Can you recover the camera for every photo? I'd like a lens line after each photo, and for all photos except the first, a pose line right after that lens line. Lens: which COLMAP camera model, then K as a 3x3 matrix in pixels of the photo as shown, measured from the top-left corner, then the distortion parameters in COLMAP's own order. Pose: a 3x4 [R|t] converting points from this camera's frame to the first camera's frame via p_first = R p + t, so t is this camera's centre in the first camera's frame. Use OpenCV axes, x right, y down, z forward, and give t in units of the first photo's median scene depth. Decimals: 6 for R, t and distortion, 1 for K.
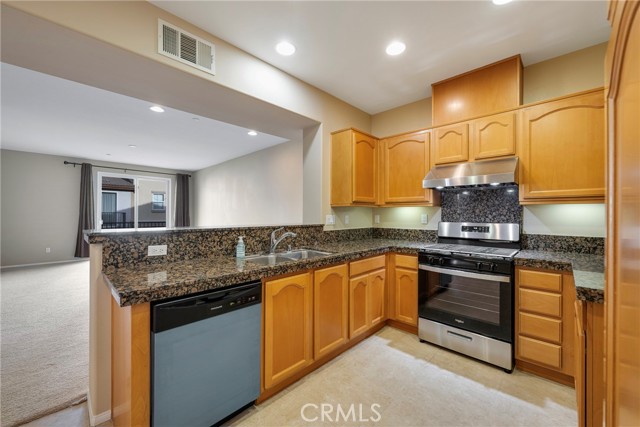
lens RADIAL K [[257.5, 0, 318.4], [0, 257.5, 212.7], [0, 0, 1]] dist [-0.000653, 0.000331]
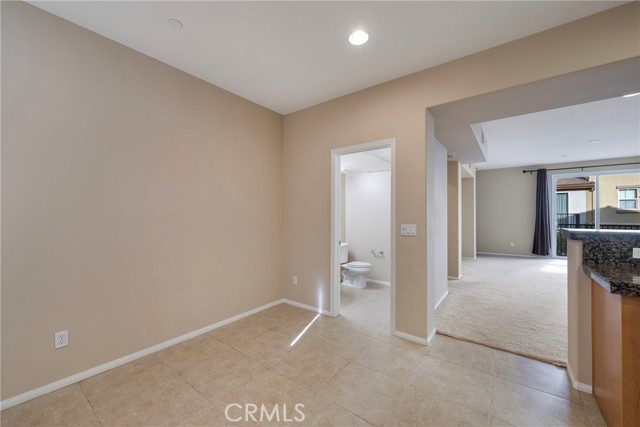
lens RADIAL K [[257.5, 0, 317.4], [0, 257.5, 213.8], [0, 0, 1]] dist [-0.000653, 0.000331]
pose [[0.141899, -0.007111, -0.989856, 0.124249], [0.006838, 0.999957, -0.006203, -0.003372], [0.989857, -0.005888, 0.141942, -0.283609]]
